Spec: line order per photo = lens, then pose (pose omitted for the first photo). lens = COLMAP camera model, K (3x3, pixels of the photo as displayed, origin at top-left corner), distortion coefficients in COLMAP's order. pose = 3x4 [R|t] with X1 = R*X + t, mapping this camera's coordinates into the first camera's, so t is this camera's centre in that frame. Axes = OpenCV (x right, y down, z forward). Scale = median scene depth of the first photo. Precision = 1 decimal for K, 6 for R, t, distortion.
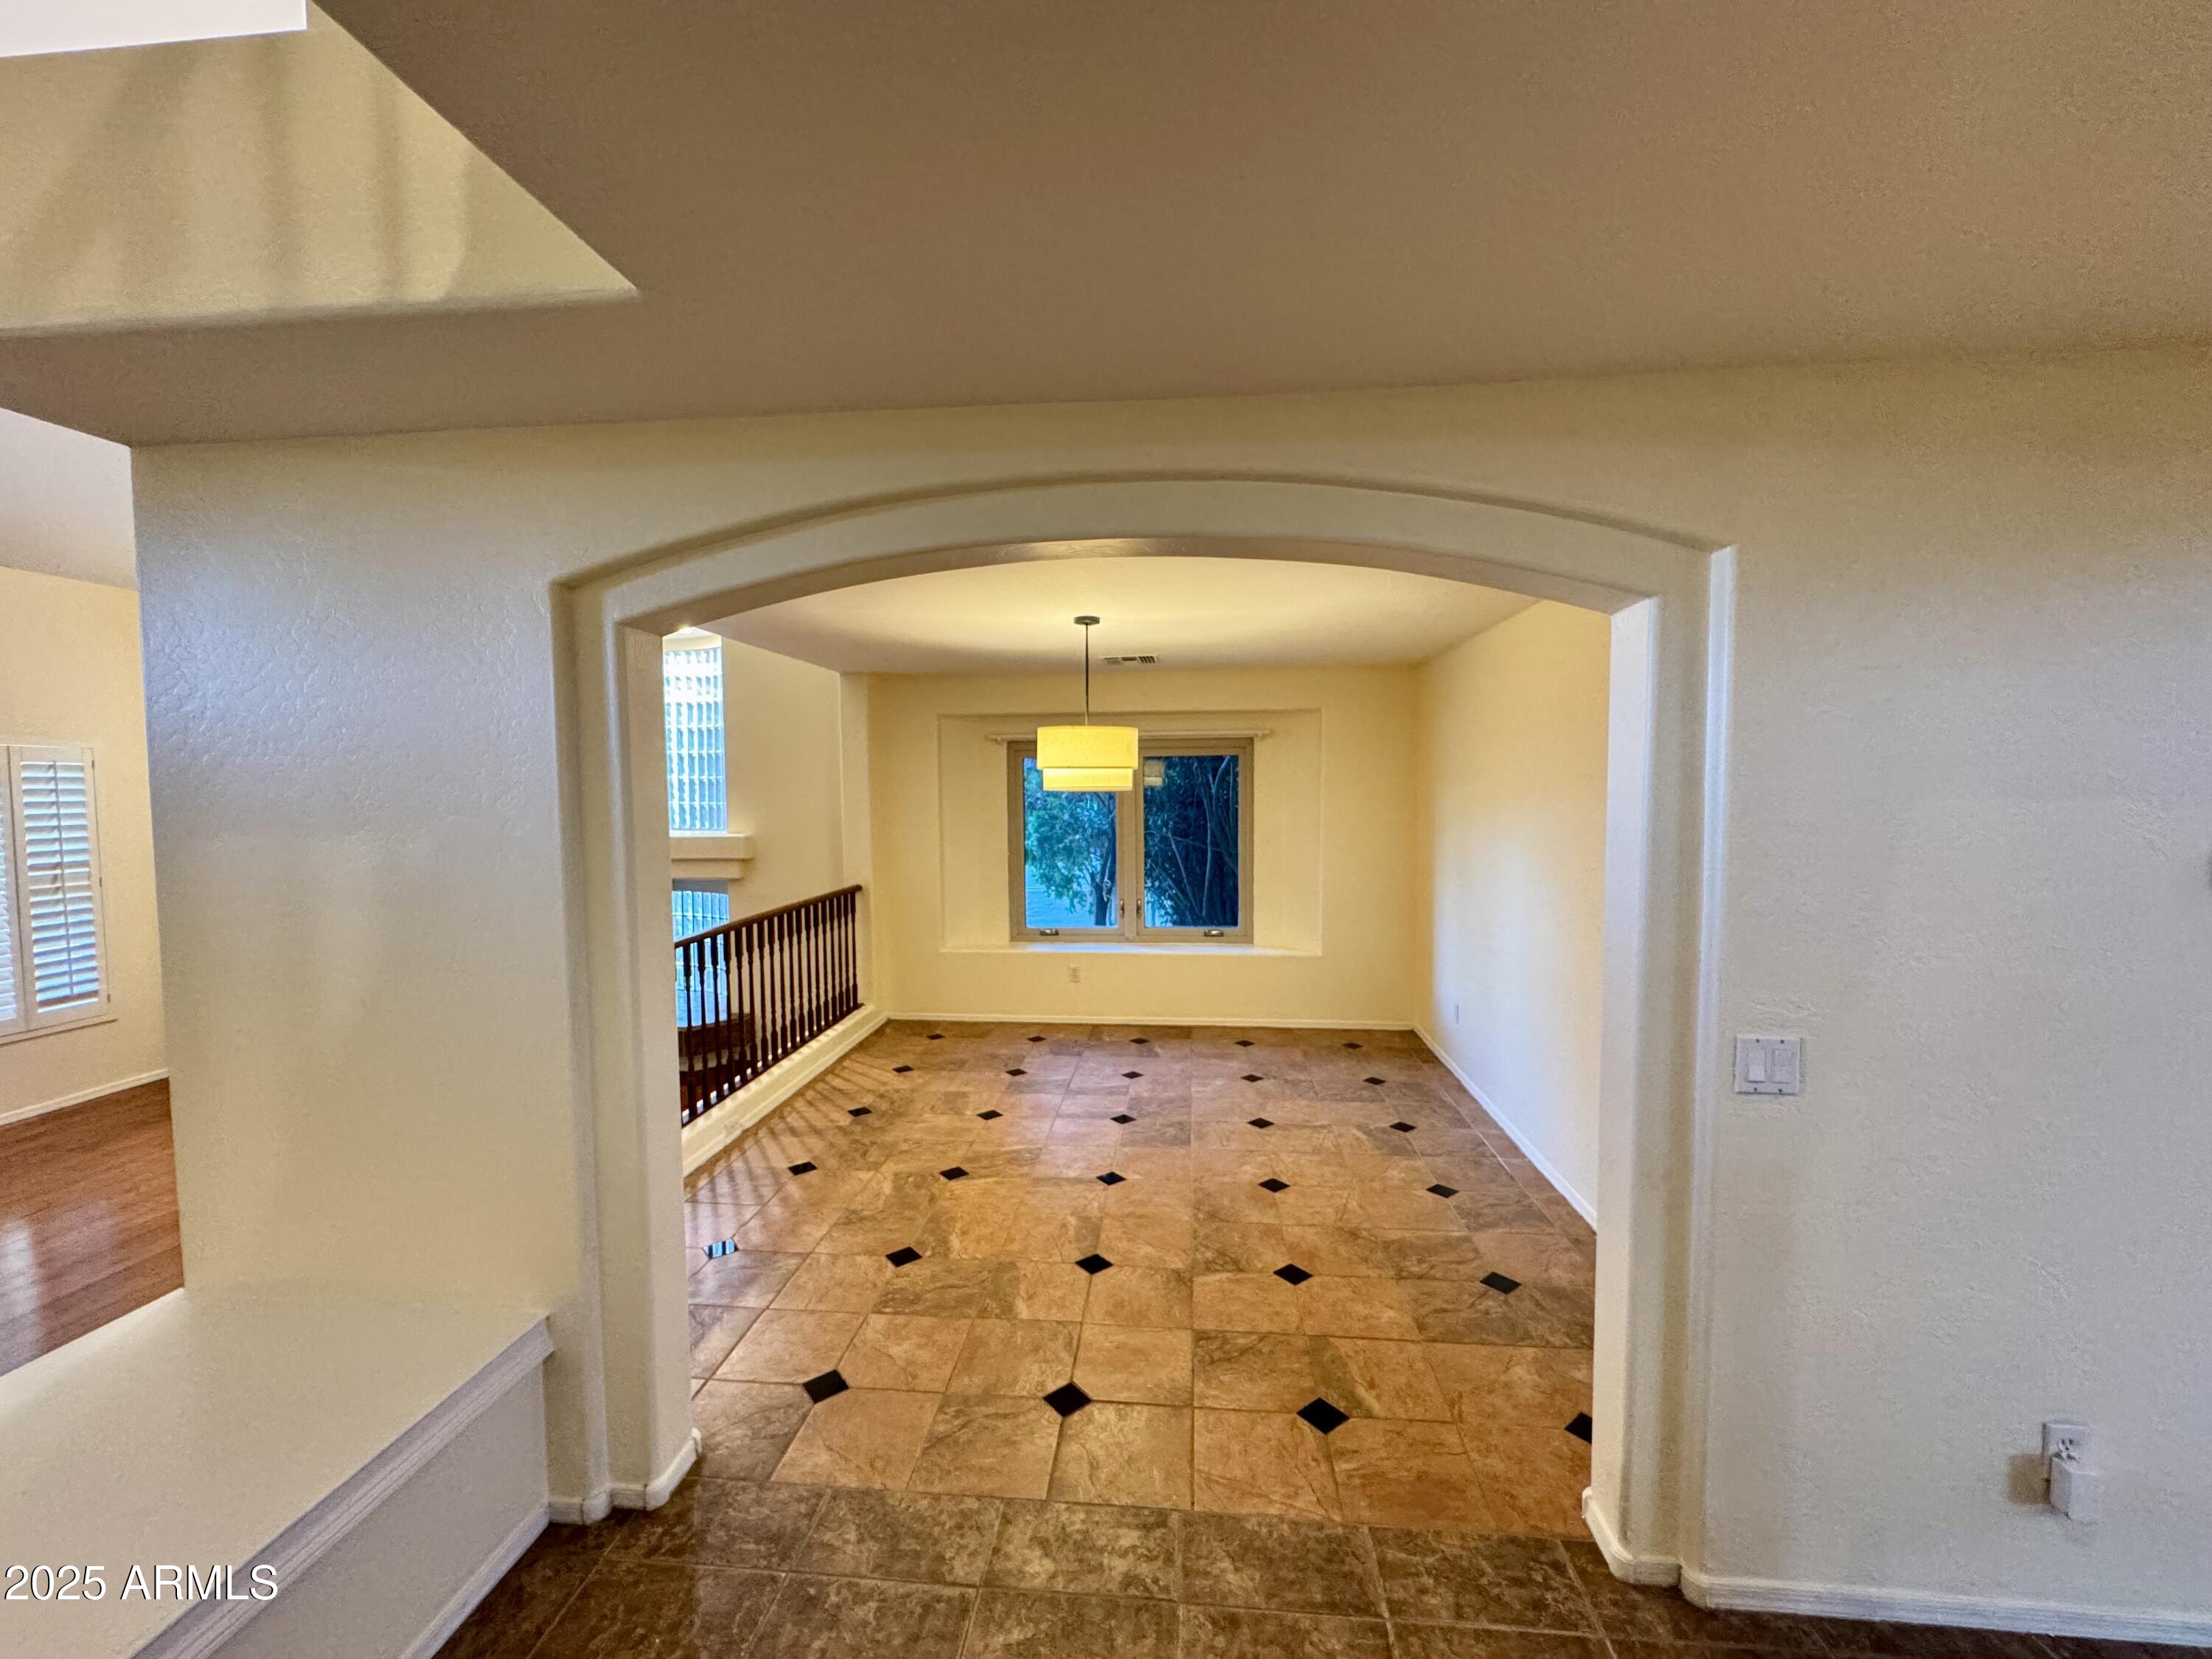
lens RADIAL K [[888.3, 0, 1098.5], [0, 888.3, 833.9], [0, 0, 1]] dist [-0.002216, 0.000056]
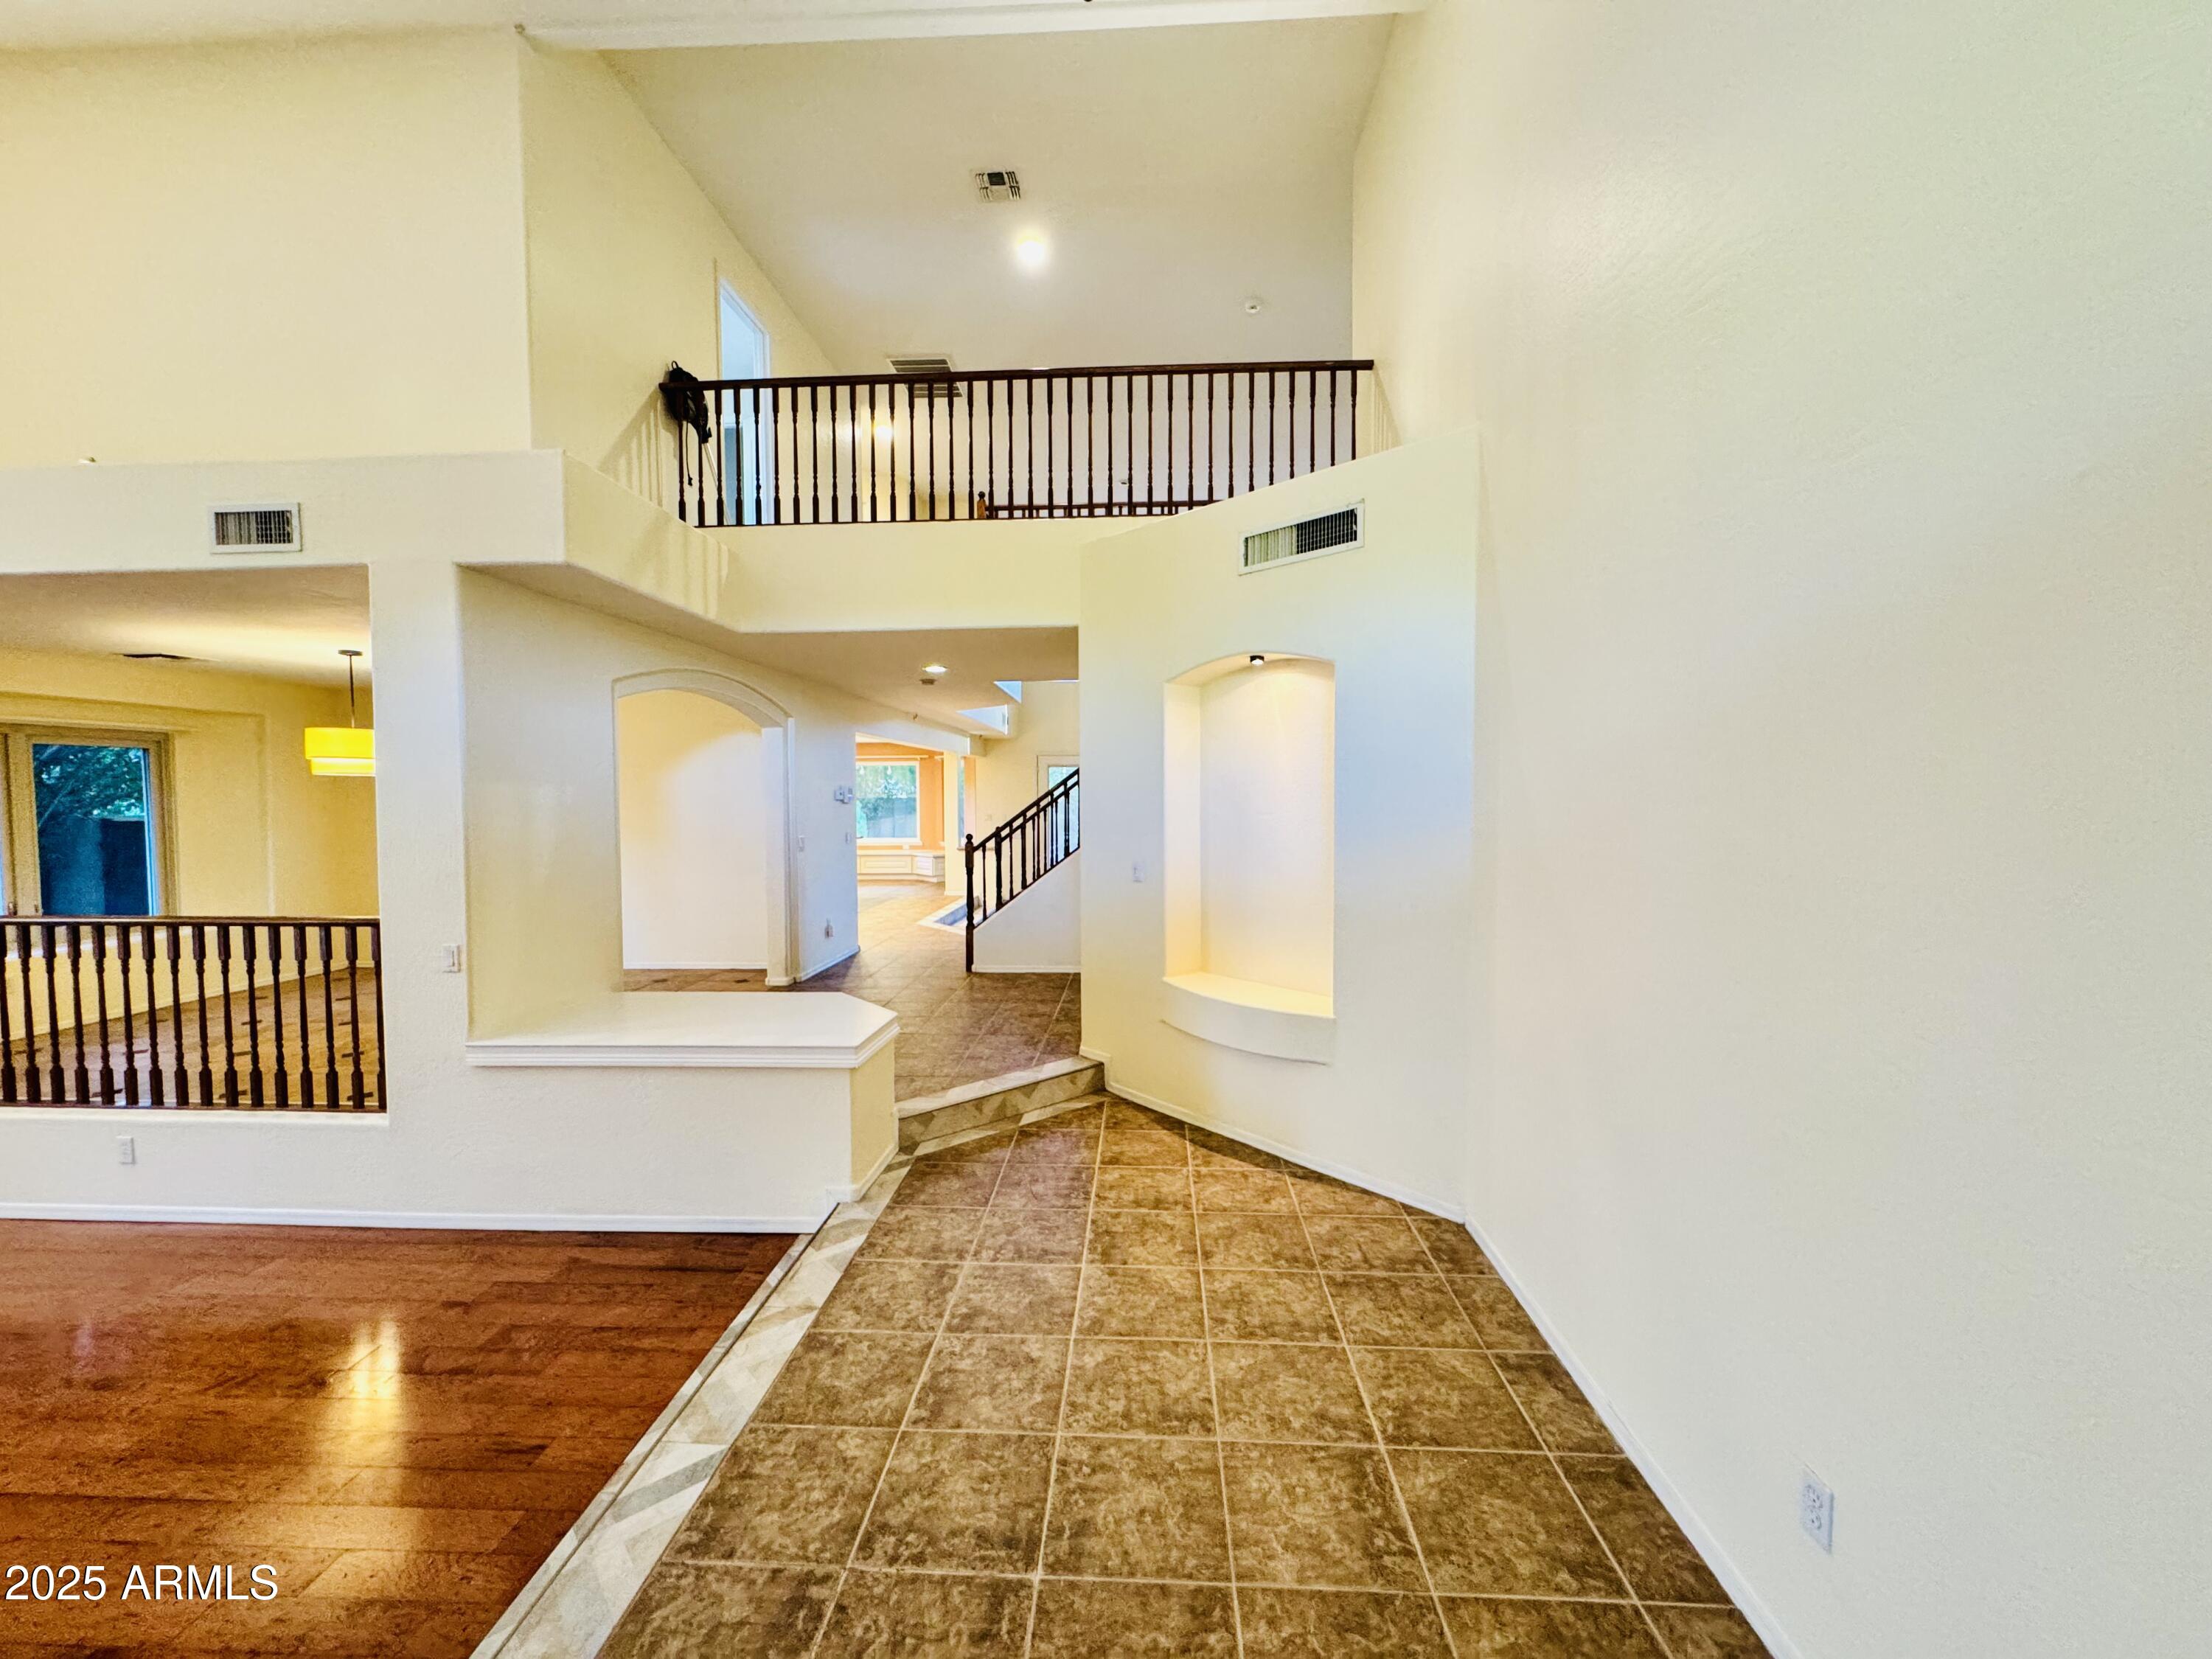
lens RADIAL K [[886.7, 0, 1106.0], [0, 886.7, 829.5], [0, 0, 1]] dist [0.000591, 0.000092]
pose [[-0.049562, -0.035639, 0.998135, -1.390302], [0.064115, 0.997188, 0.038789, 0.054445], [-0.996711, 0.065918, -0.047138, -0.095316]]
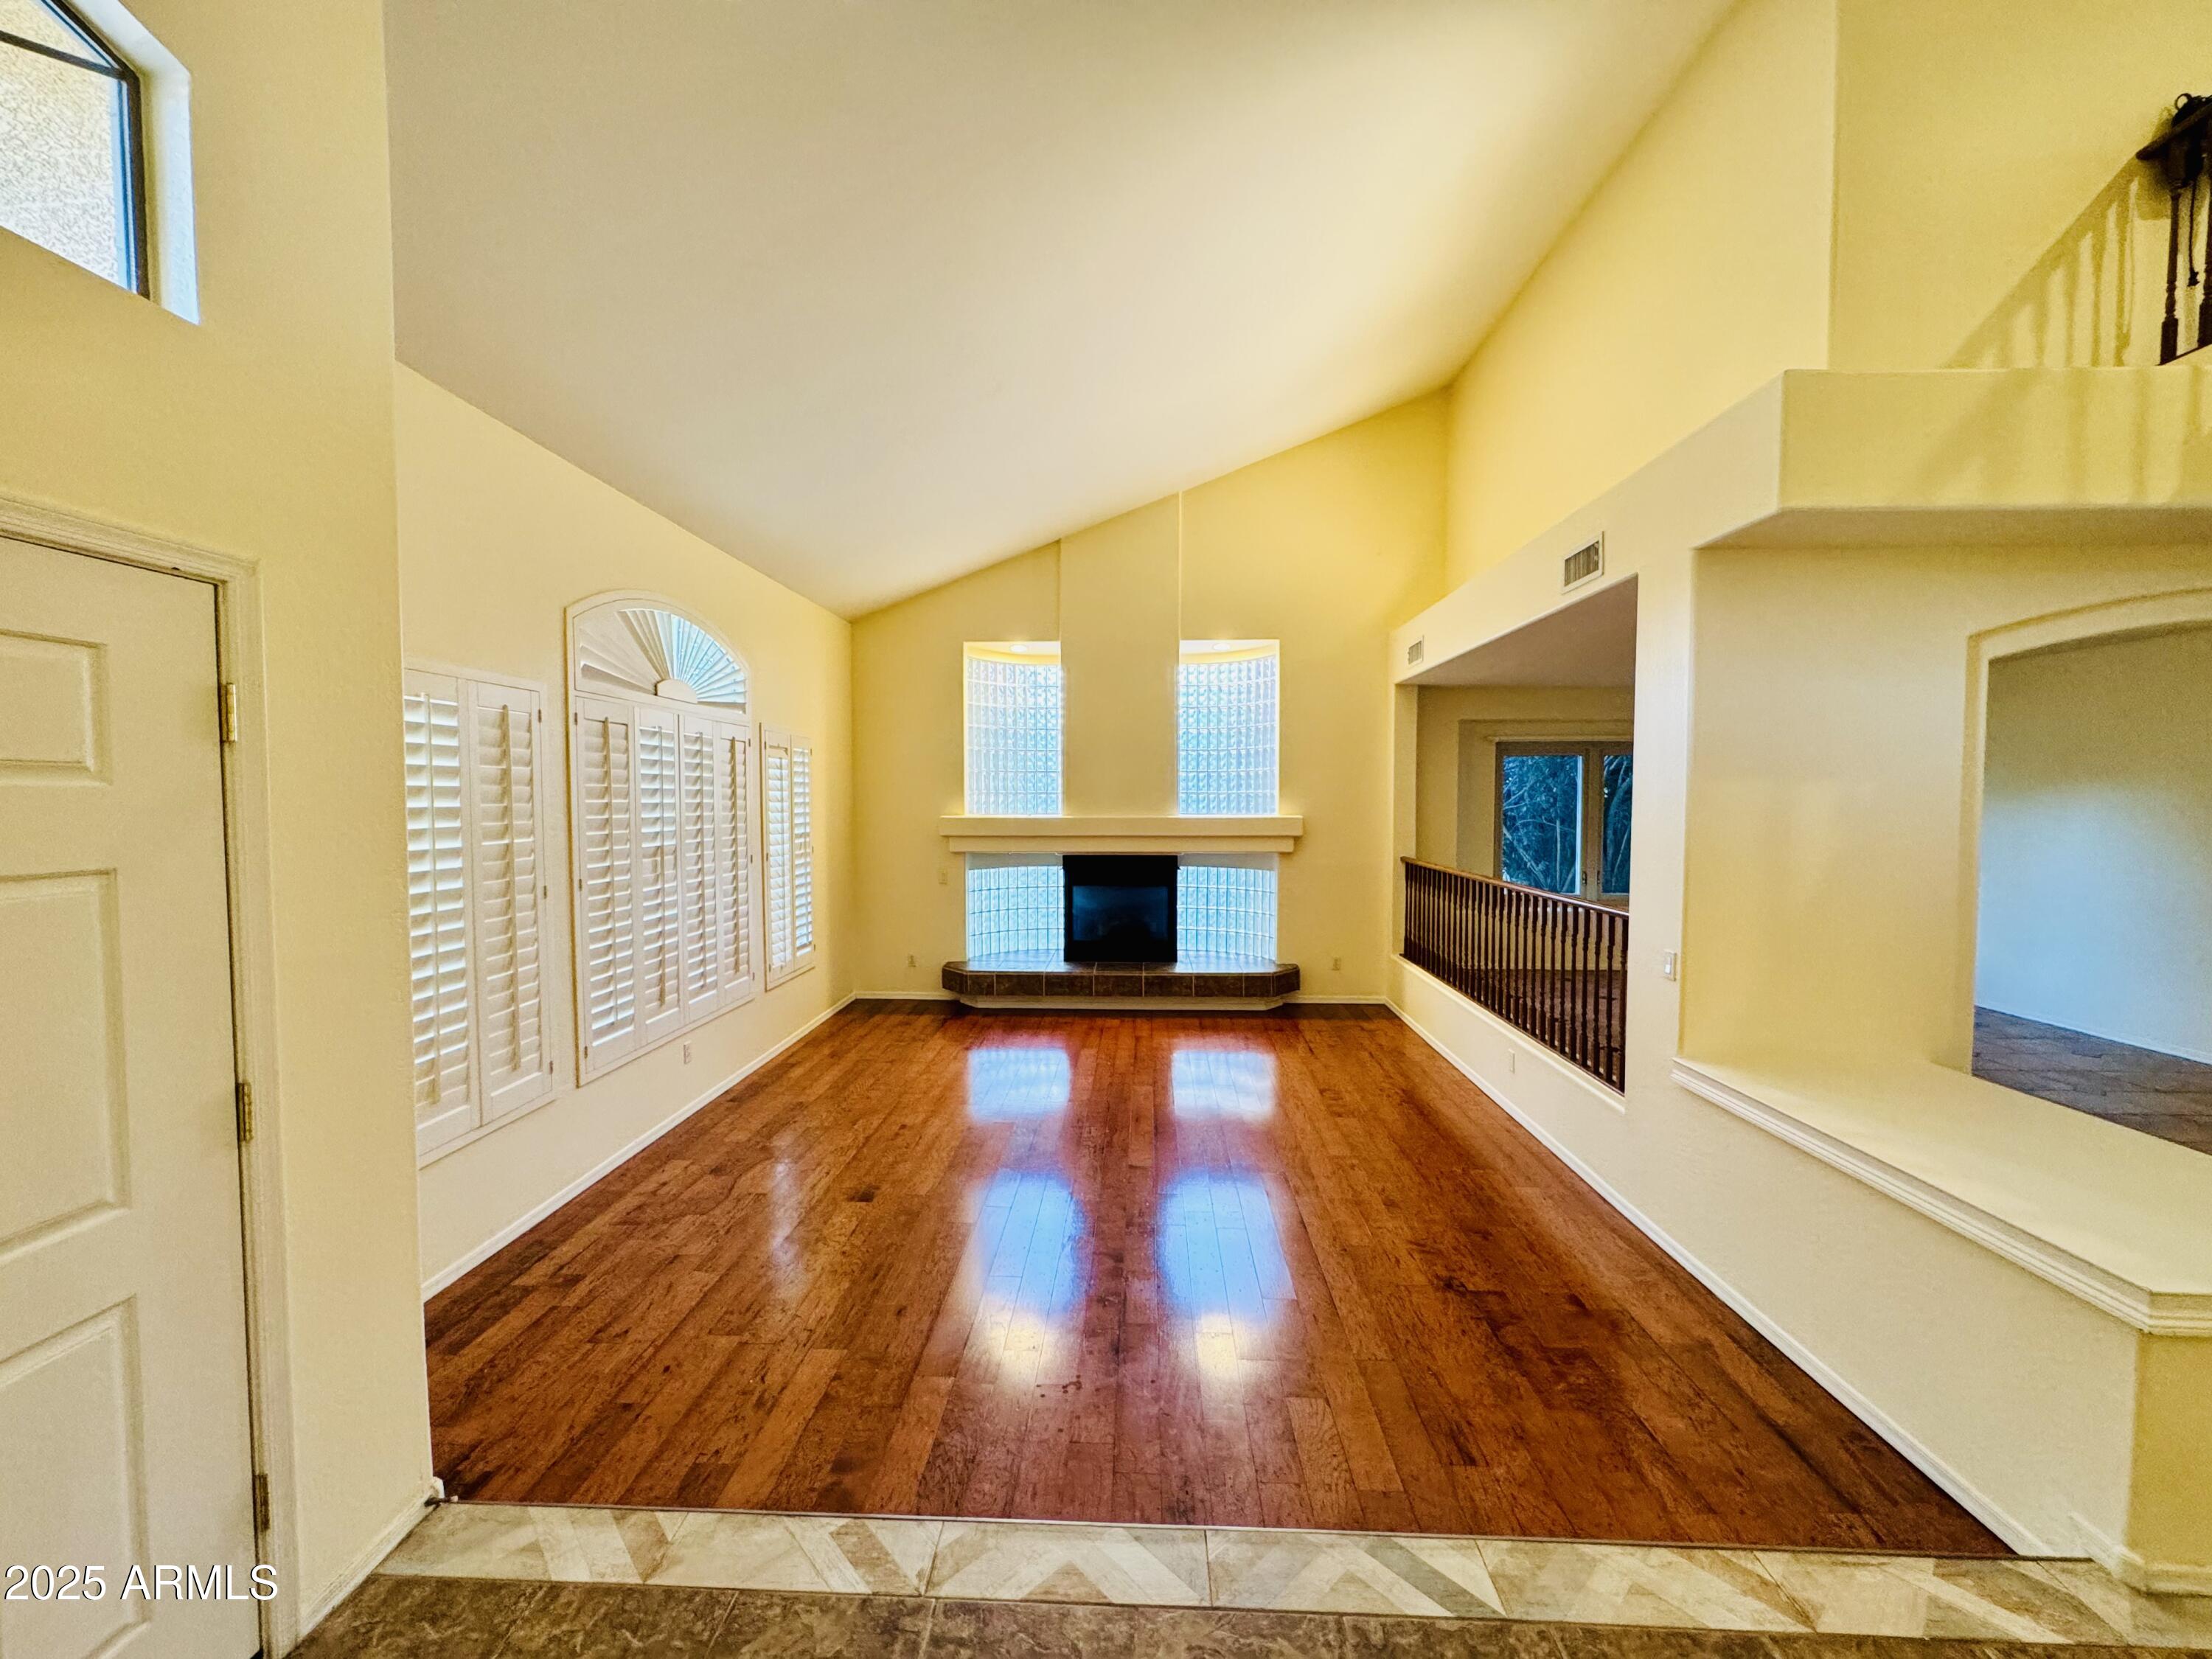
lens RADIAL K [[886.7, 0, 1106.0], [0, 886.7, 829.5], [0, 0, 1]] dist [0.000591, 0.000092]
pose [[0.998288, 0.006048, 0.058172, -1.077331], [-0.004949, 0.999807, -0.019014, 0.063885], [-0.058276, 0.018694, 0.998125, -0.288431]]
